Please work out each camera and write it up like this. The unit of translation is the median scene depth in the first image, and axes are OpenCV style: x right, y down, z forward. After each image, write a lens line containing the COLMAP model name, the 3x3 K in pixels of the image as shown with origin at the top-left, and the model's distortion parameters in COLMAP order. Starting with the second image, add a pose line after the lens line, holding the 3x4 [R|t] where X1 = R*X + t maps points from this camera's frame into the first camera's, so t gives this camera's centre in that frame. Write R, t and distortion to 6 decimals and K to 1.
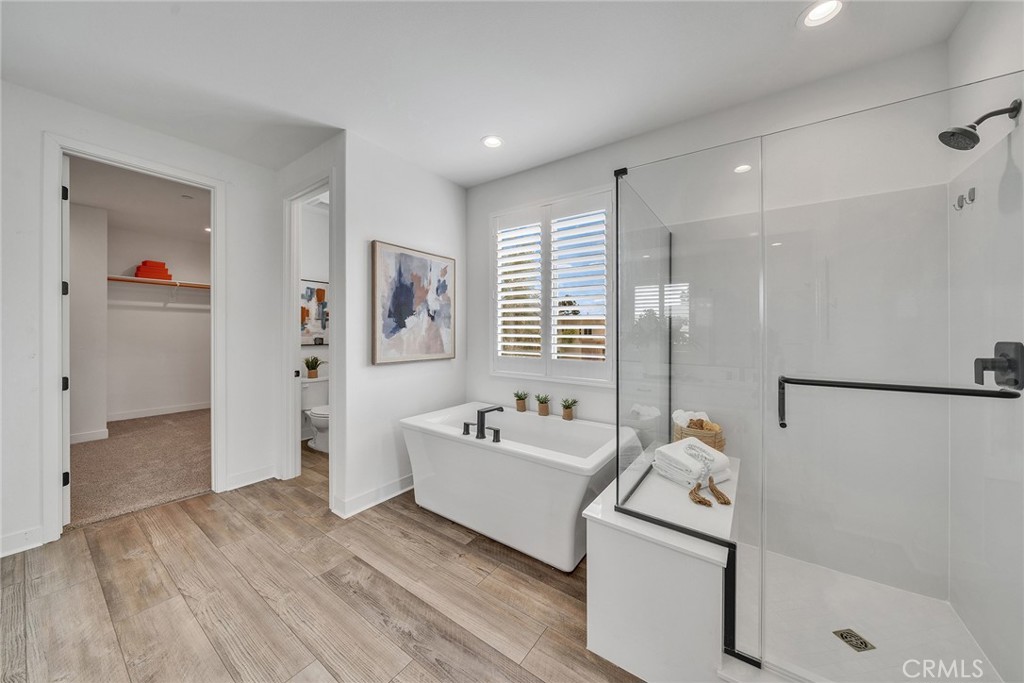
lens RADIAL K [[348.7, 0, 512.5], [0, 348.7, 335.0], [0, 0, 1]] dist [-0.003315, -0.000173]
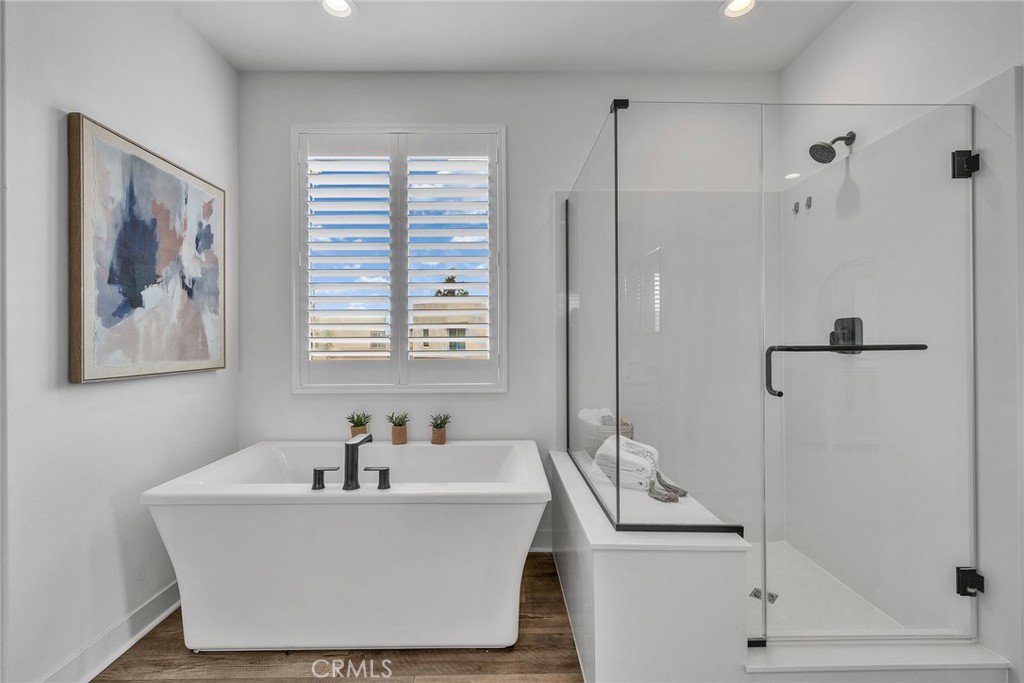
lens RADIAL K [[464.9, 0, 509.9], [0, 464.9, 339.2], [0, 0, 1]] dist [-0.003995, -0.000404]
pose [[0.806174, -0.014148, 0.591509, -0.276186], [0.020173, 0.999790, -0.003581, 0.037633], [-0.591334, 0.014820, 0.806290, 0.154728]]
